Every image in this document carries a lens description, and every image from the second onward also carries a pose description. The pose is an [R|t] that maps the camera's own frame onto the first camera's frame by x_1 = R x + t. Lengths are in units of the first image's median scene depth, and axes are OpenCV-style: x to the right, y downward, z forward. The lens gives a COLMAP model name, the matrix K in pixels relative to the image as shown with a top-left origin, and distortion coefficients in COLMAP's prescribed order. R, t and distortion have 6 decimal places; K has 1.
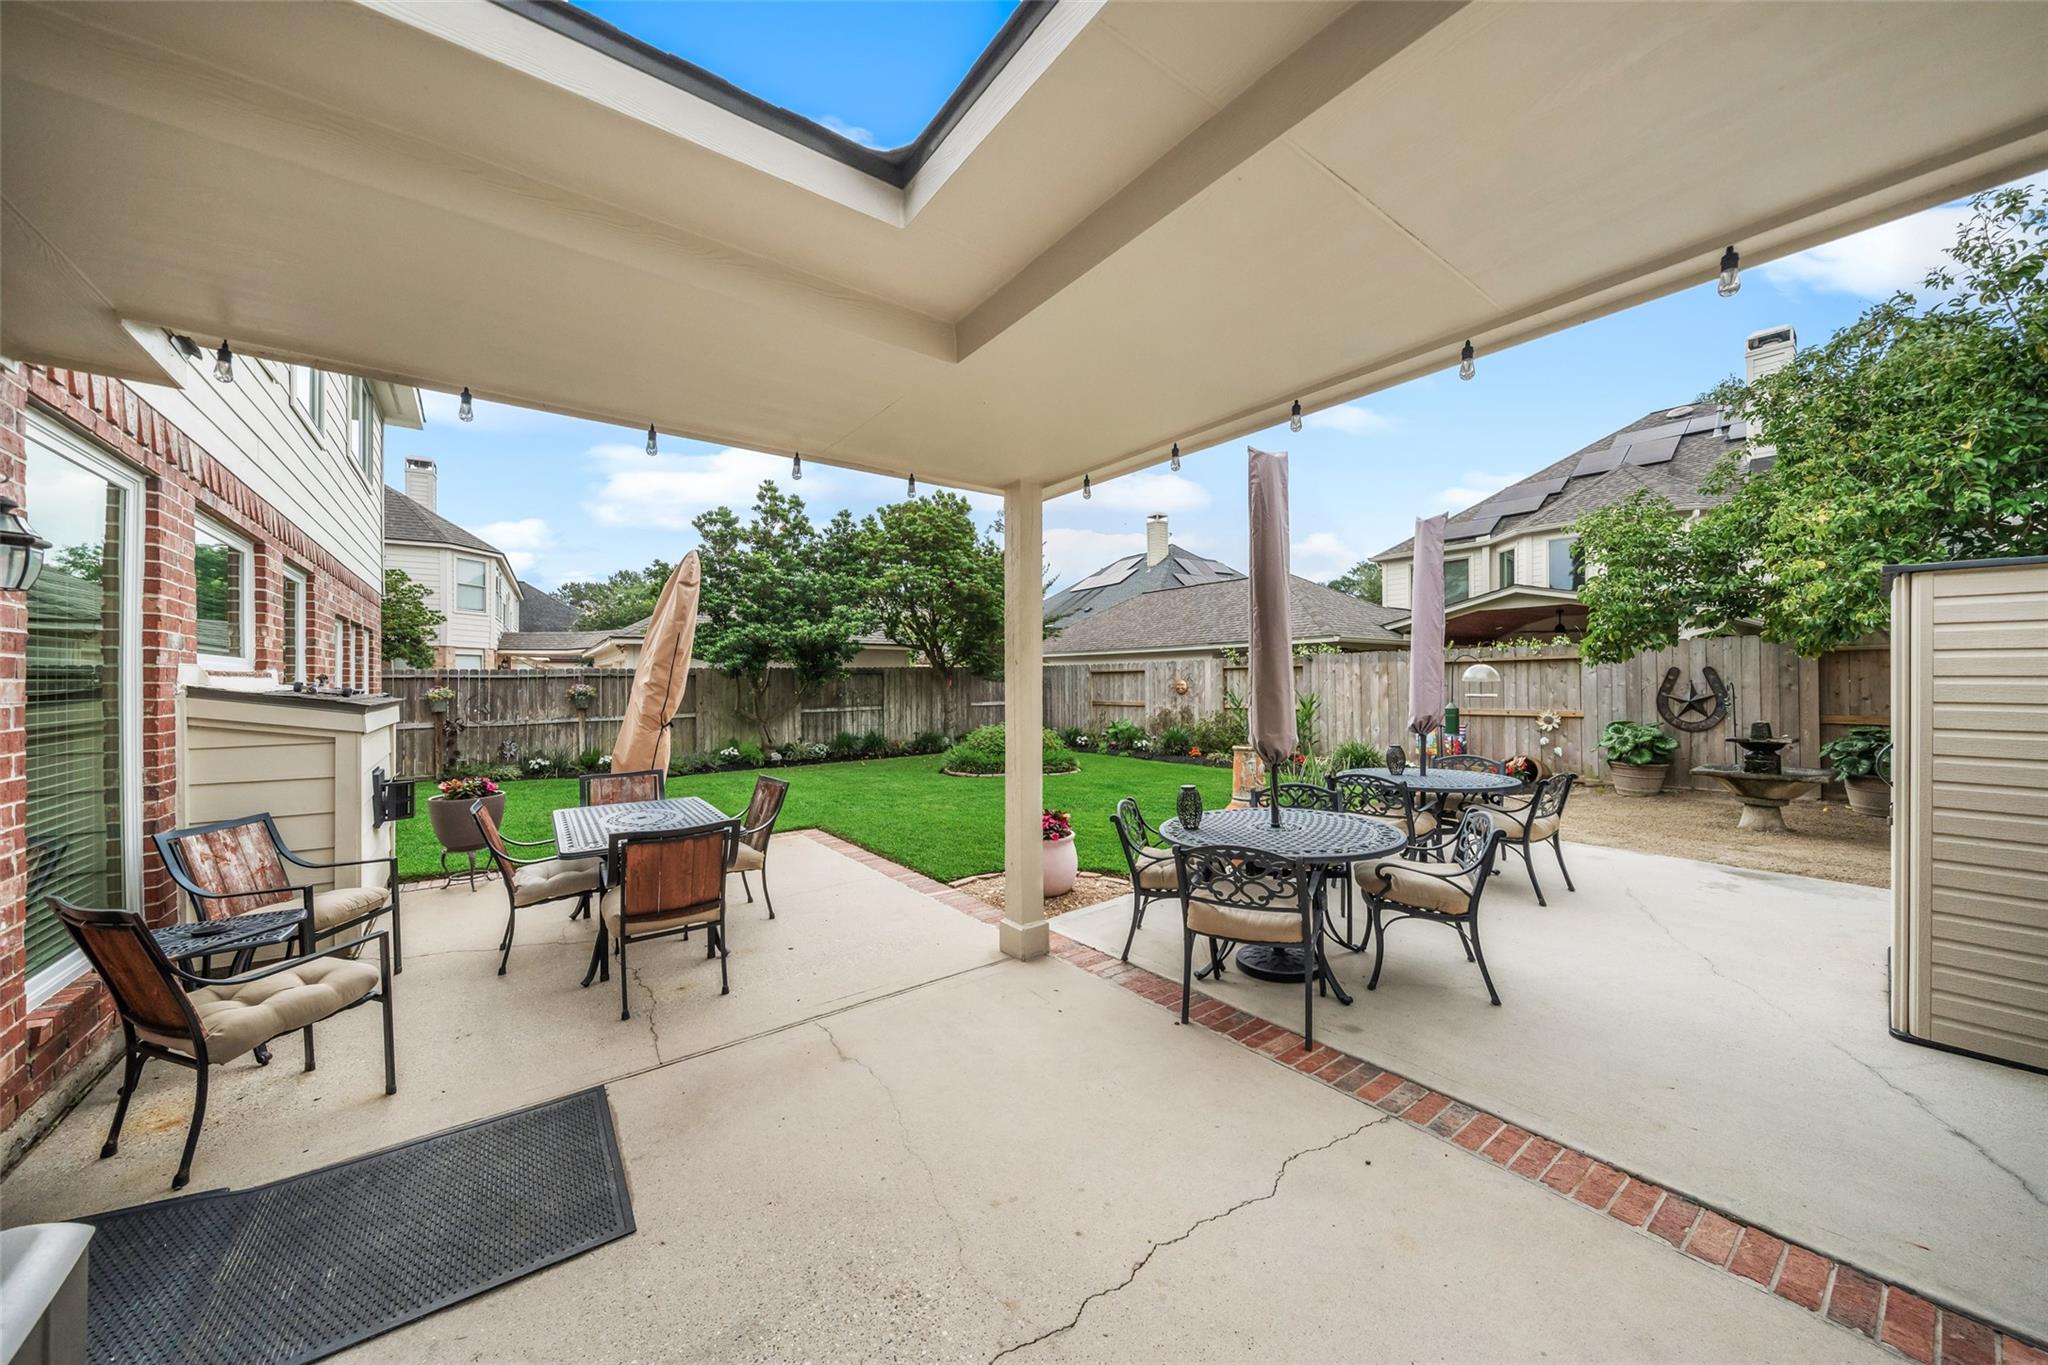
lens RADIAL K [[701.3, 0, 1026.8], [0, 701.3, 678.8], [0, 0, 1]] dist [-0.009329, 0.000592]
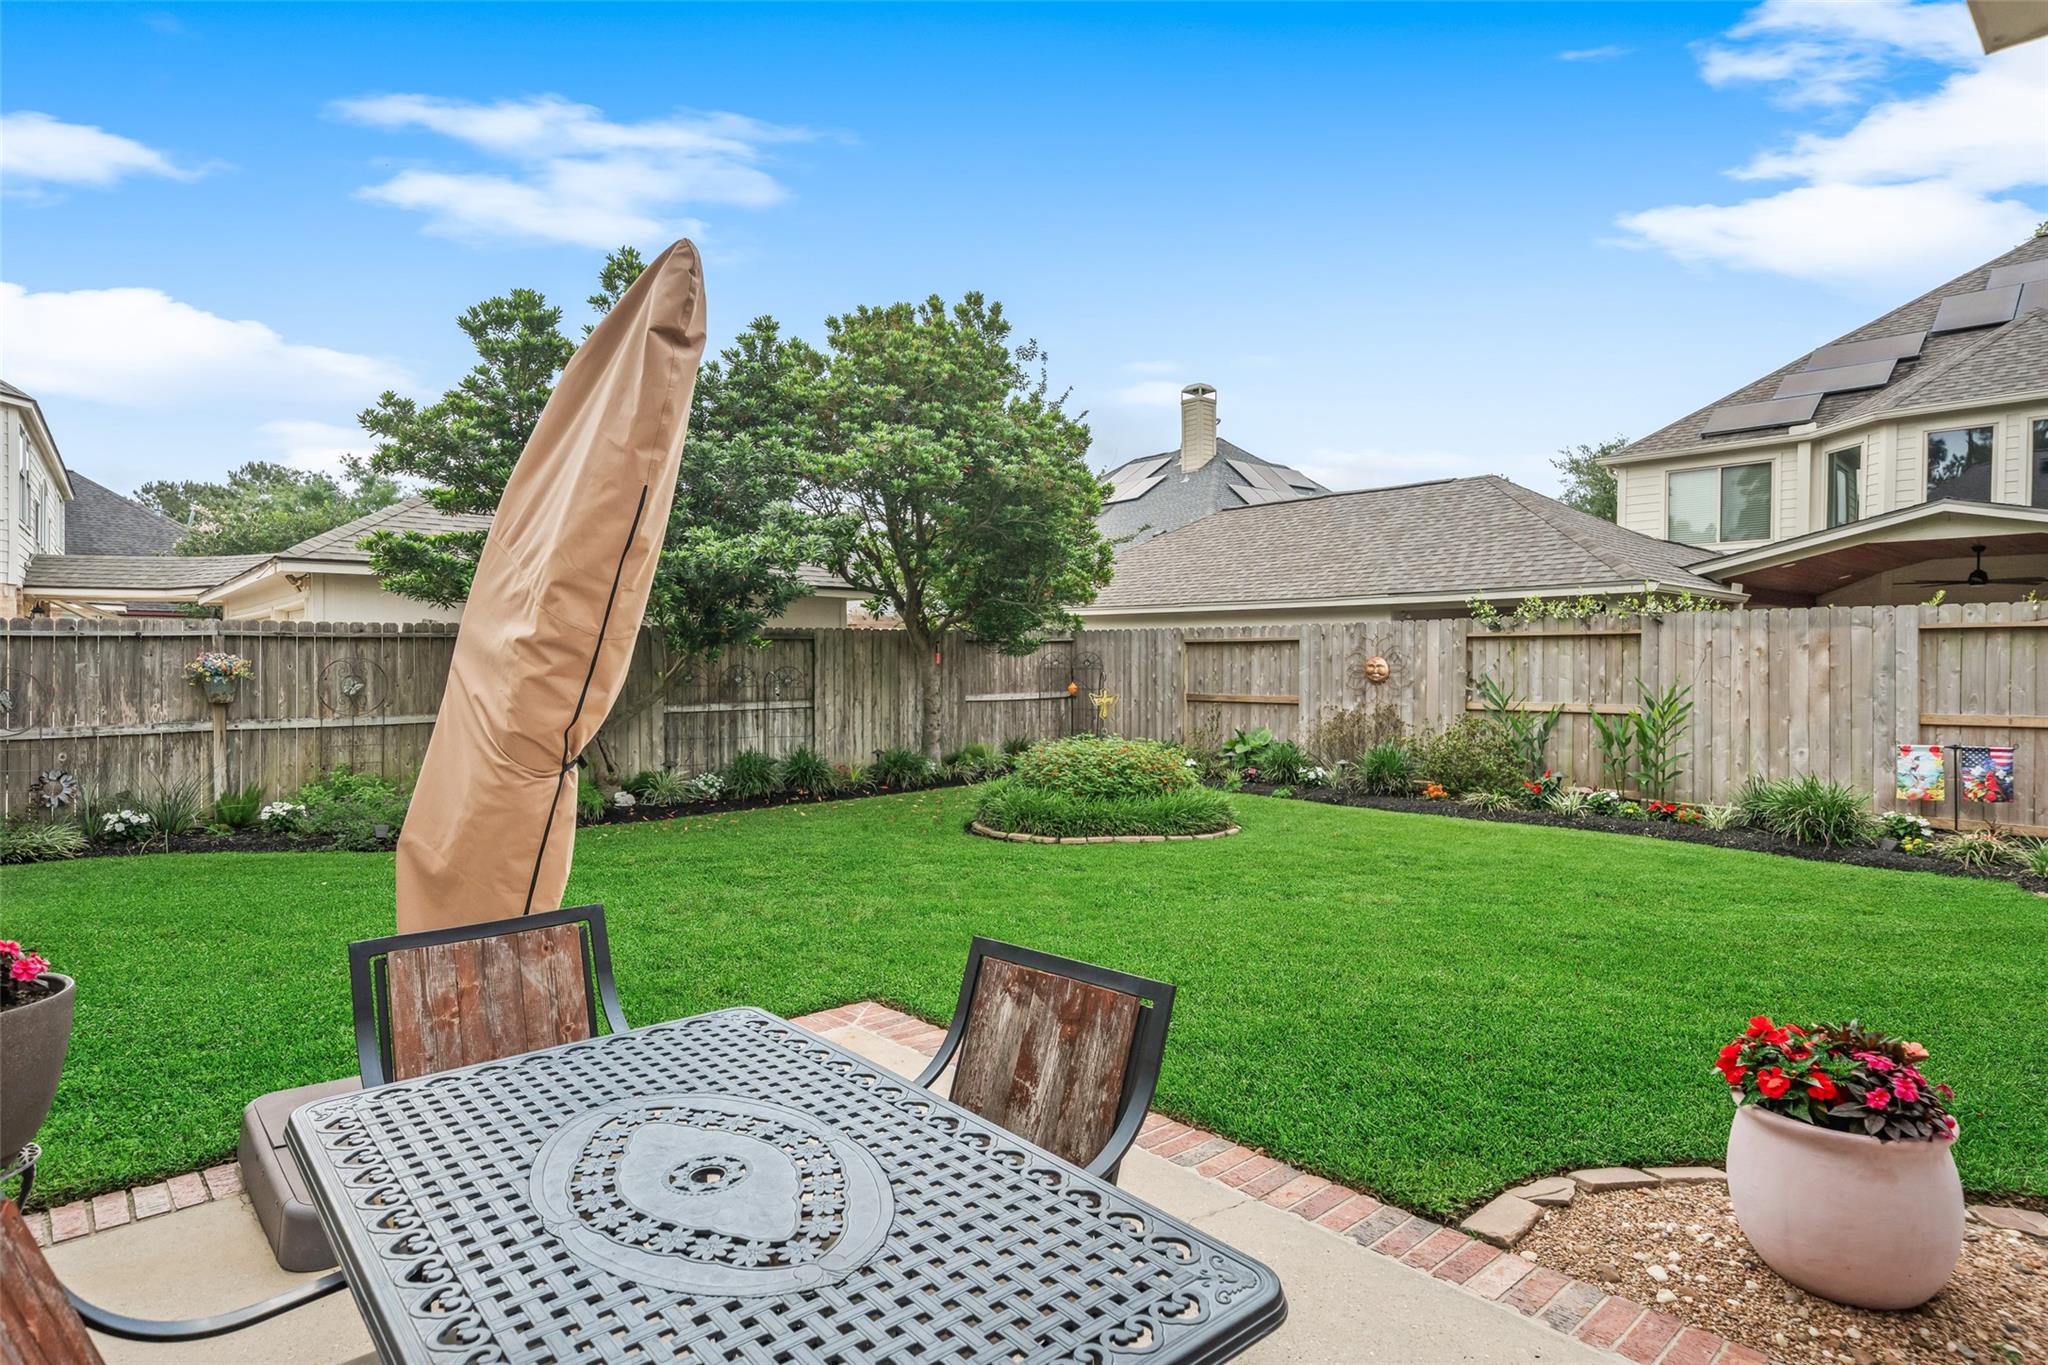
lens RADIAL K [[1083.7, 0, 1024.3], [0, 1083.7, 681.9], [0, 0, 1]] dist [-0.001609, -0.001626]
pose [[0.995031, 0.008364, 0.099209, -0.156427], [-0.010631, 0.999694, 0.022350, 0.005334], [-0.098992, -0.023293, 0.994816, 0.201238]]
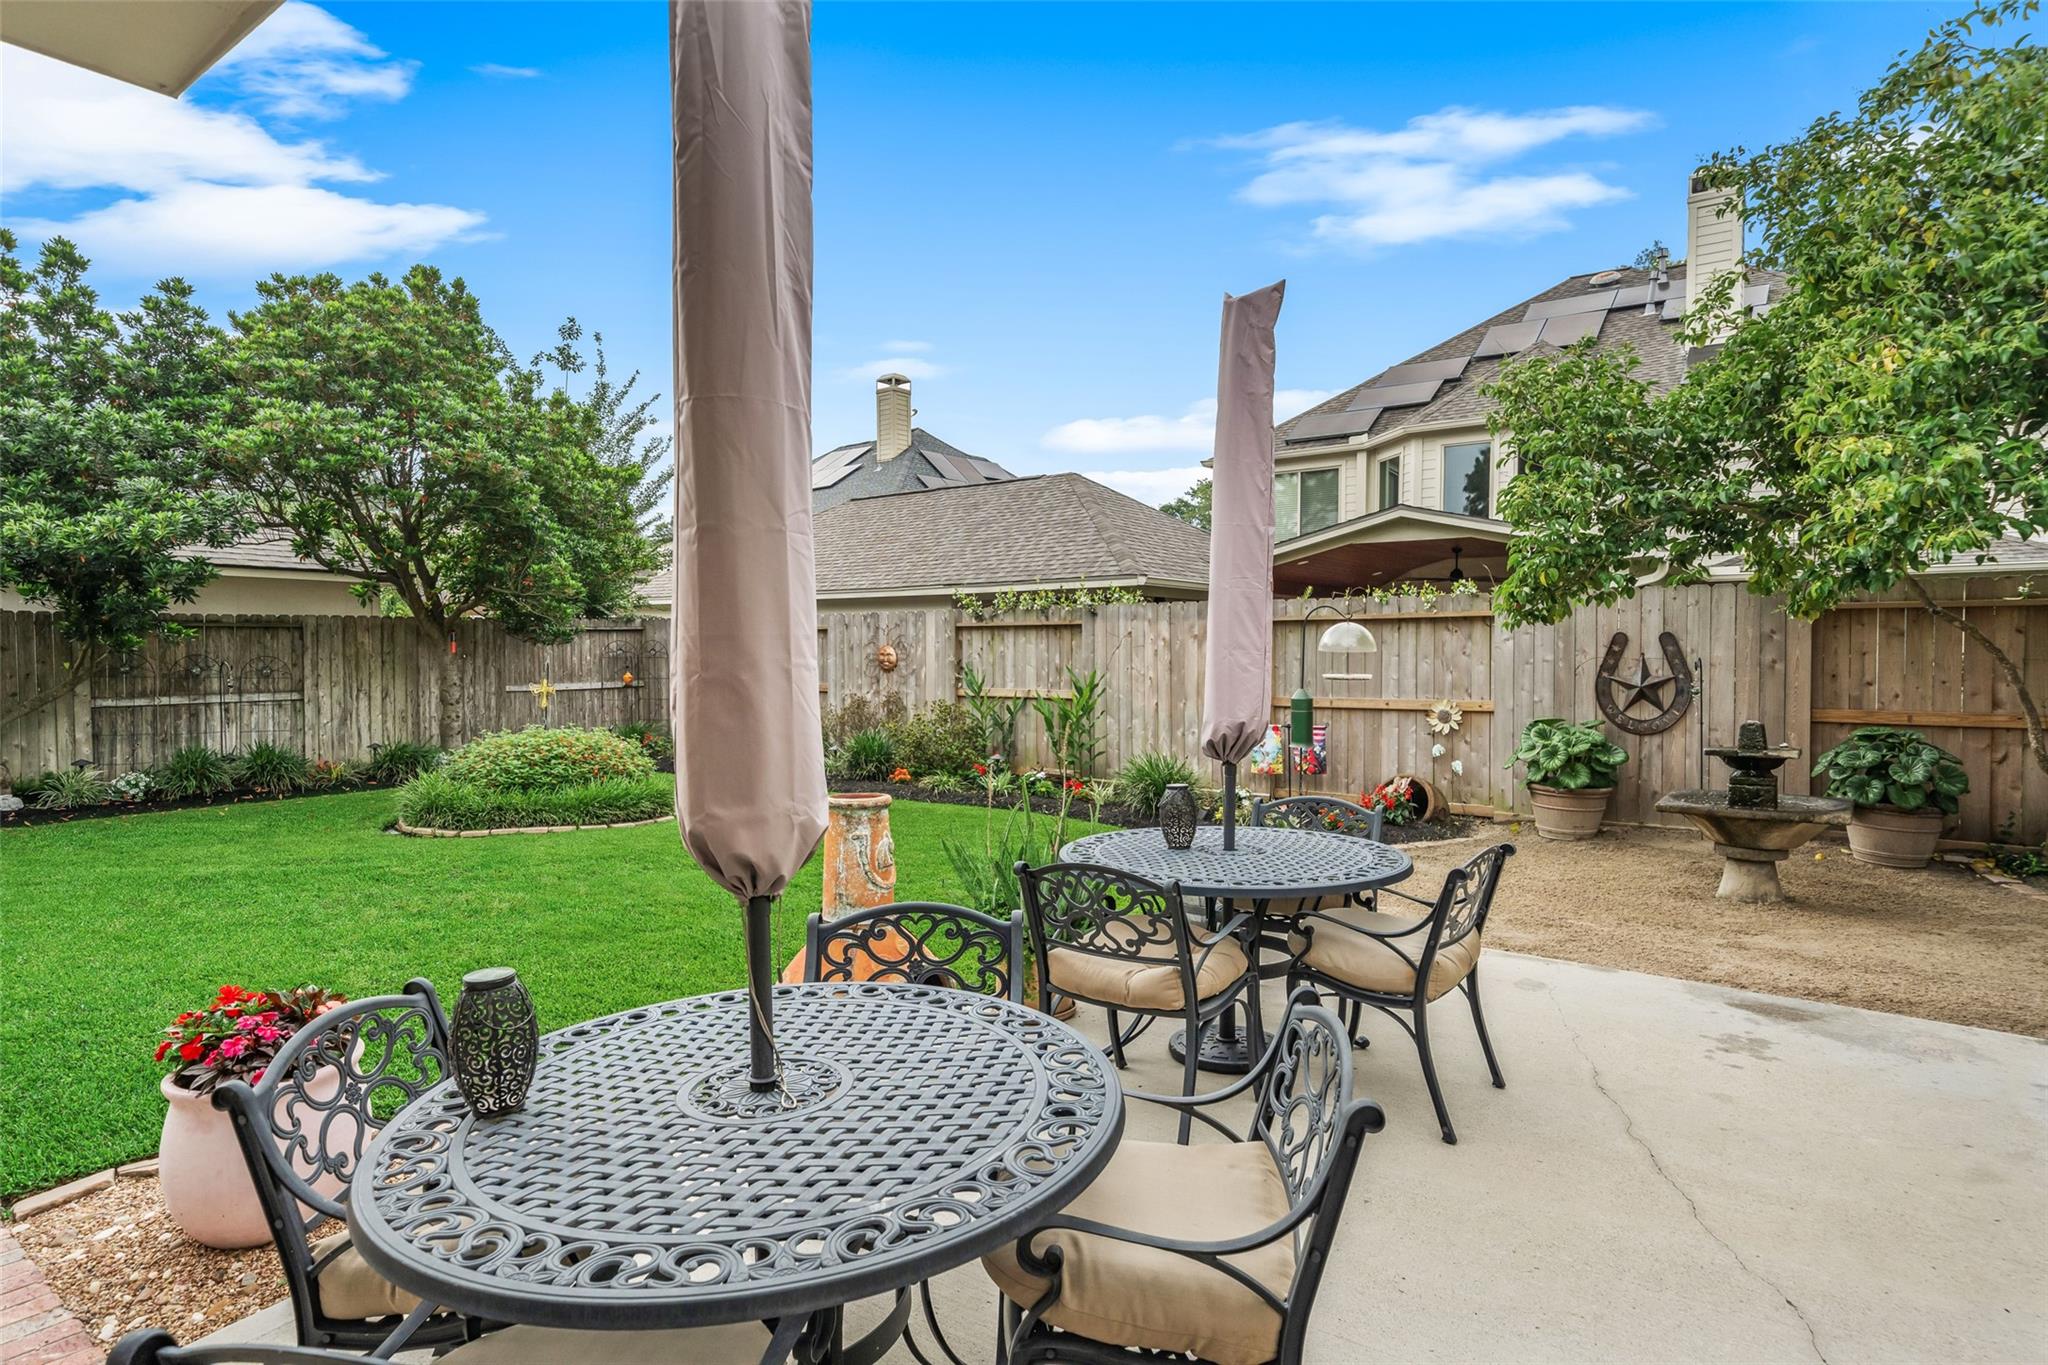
lens RADIAL K [[1083.7, 0, 1027.4], [0, 1083.7, 677.5], [0, 0, 1]] dist [-0.001609, -0.001626]
pose [[0.960003, 0.002266, 0.279982, 0.093133], [-0.010426, 0.999563, 0.027658, 0.001715], [-0.279797, -0.029471, 0.959607, 0.137198]]
